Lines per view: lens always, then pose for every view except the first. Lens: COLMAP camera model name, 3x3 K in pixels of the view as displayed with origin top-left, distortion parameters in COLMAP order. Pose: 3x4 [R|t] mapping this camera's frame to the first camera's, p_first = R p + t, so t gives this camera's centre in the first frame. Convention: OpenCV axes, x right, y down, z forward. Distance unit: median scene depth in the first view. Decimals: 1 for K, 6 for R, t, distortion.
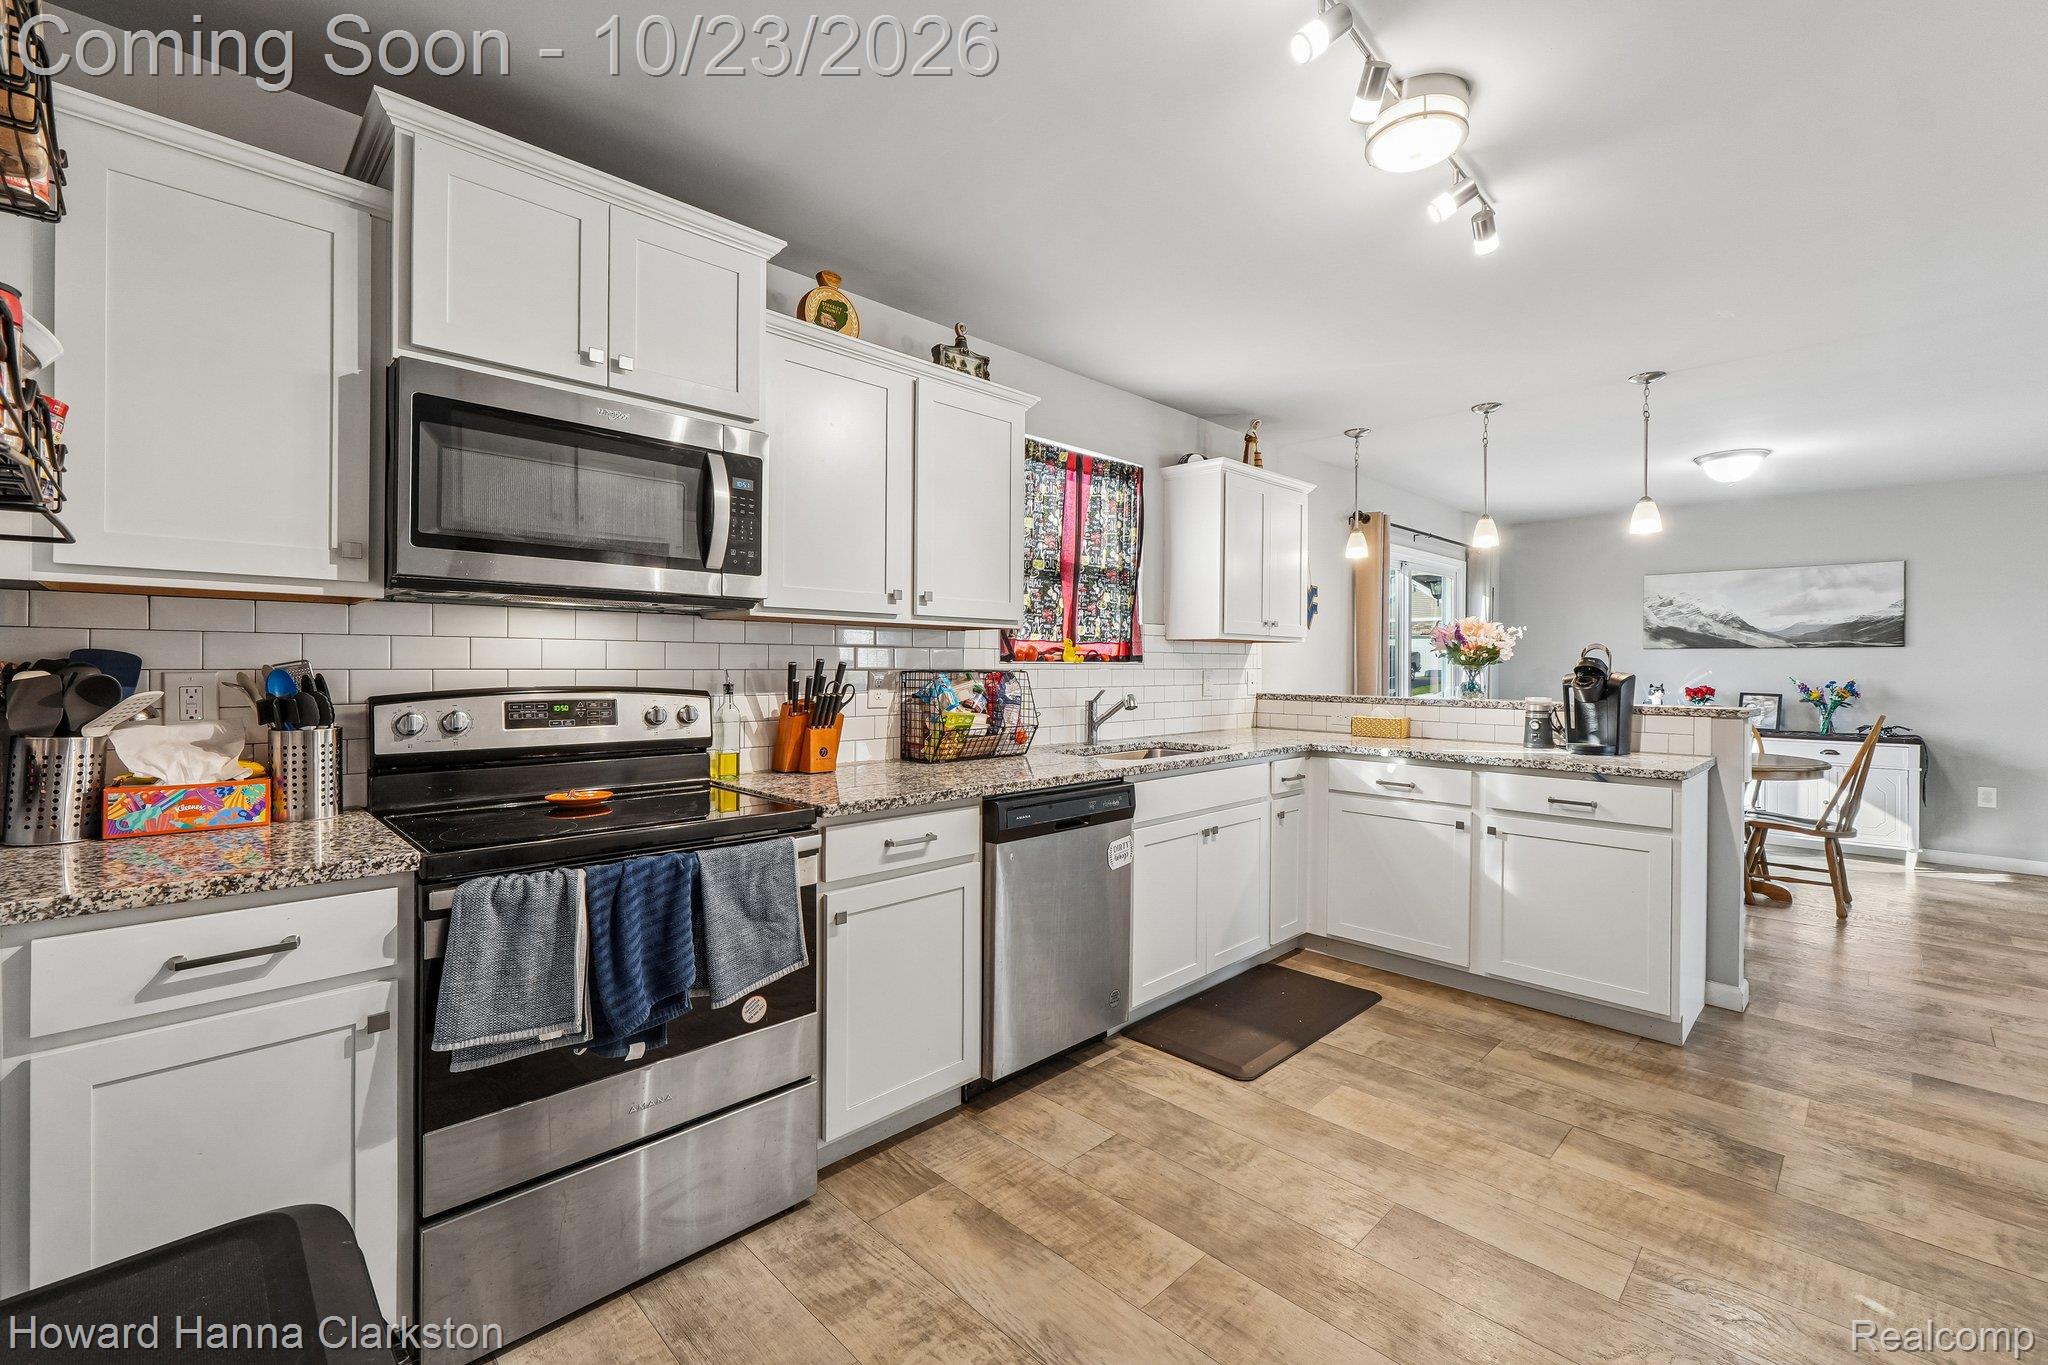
lens RADIAL K [[864.2, 0, 1024.6], [0, 864.2, 674.6], [0, 0, 1]] dist [-0.003508, 0.000021]
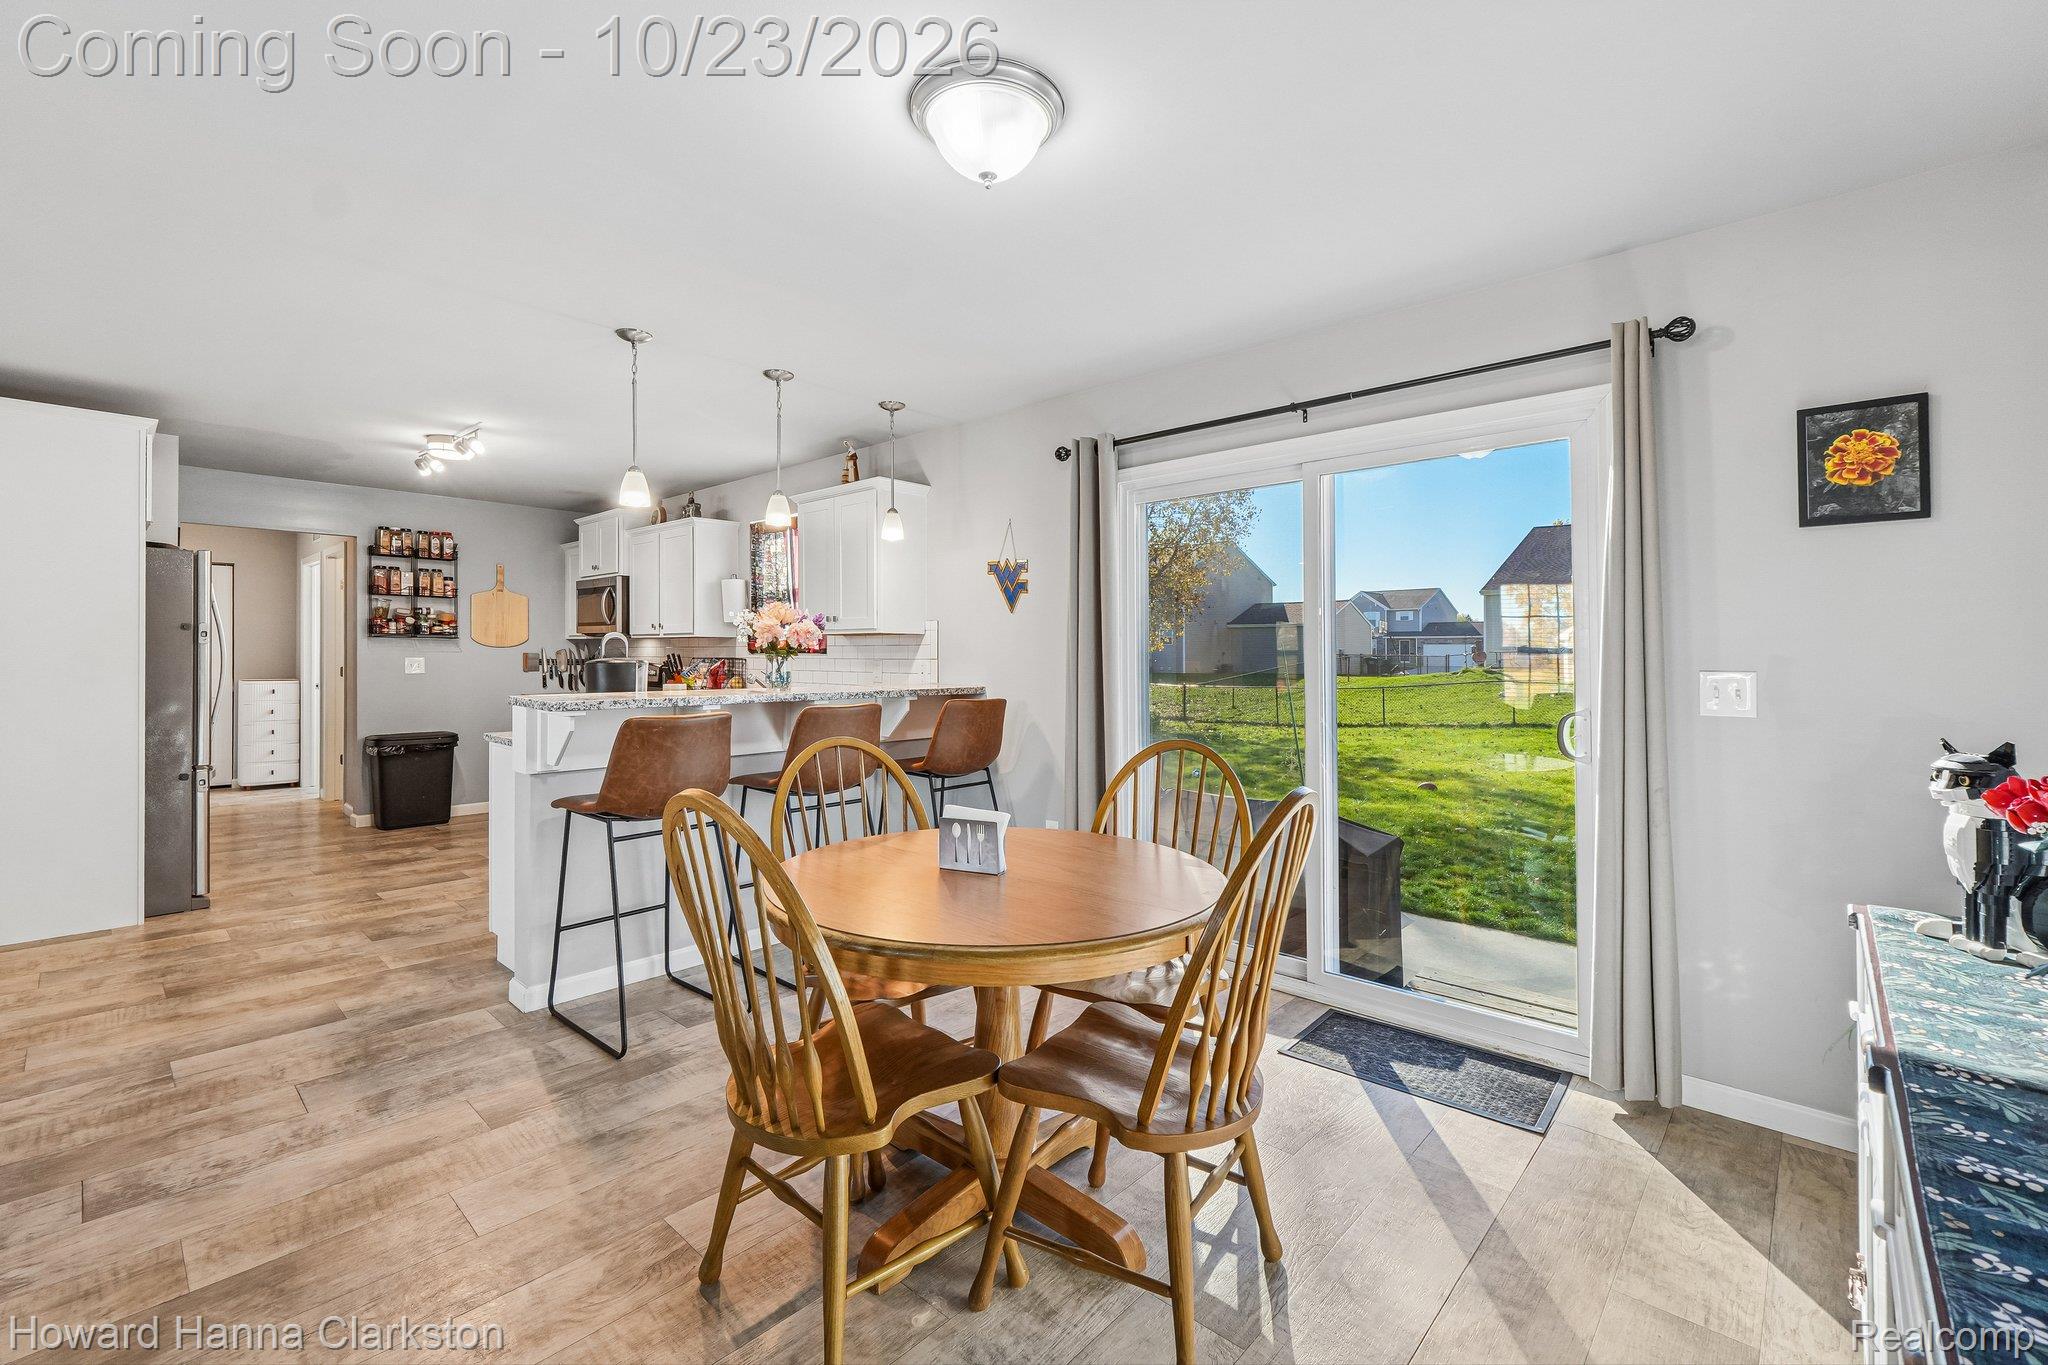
lens RADIAL K [[864.2, 0, 1023.4], [0, 864.2, 666.0], [0, 0, 1]] dist [-0.003508, 0.000021]
pose [[0.037965, -0.002513, -0.999276, 1.709196], [-0.012531, 0.999917, -0.002991, -0.009943], [0.999200, 0.012636, 0.037931, 1.826165]]
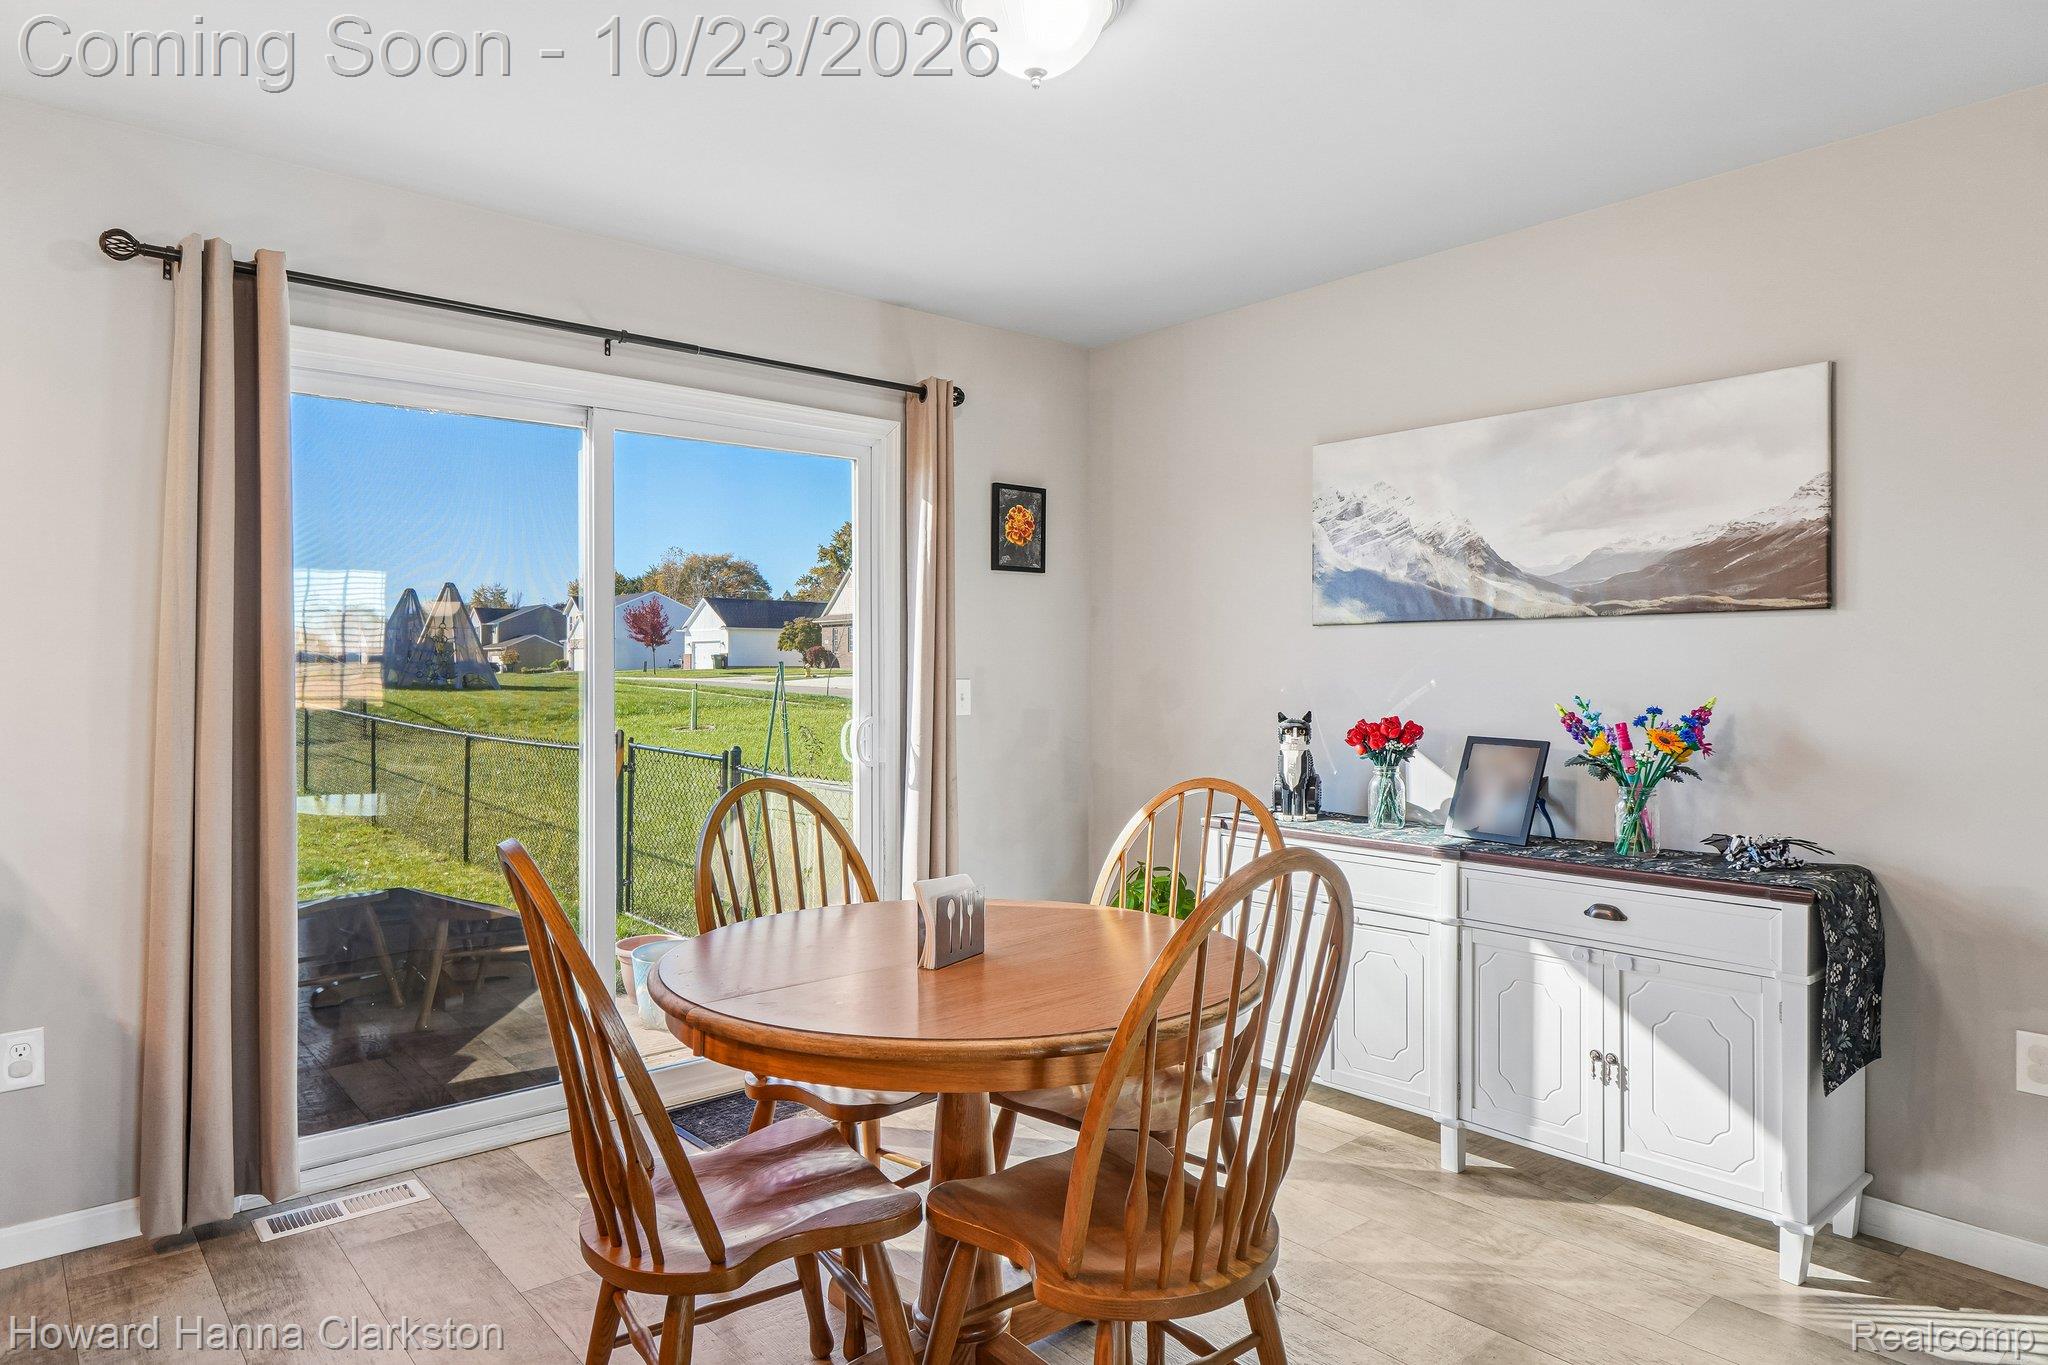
lens RADIAL K [[1278.3, 0, 1023.0], [0, 1278.3, 671.6], [0, 0, 1]] dist [-0.002103, 0.000085]
pose [[0.995121, -0.005227, -0.098523, 0.710242], [0.003984, 0.999910, -0.012812, -0.001732], [0.098581, 0.012357, 0.995052, 0.434530]]
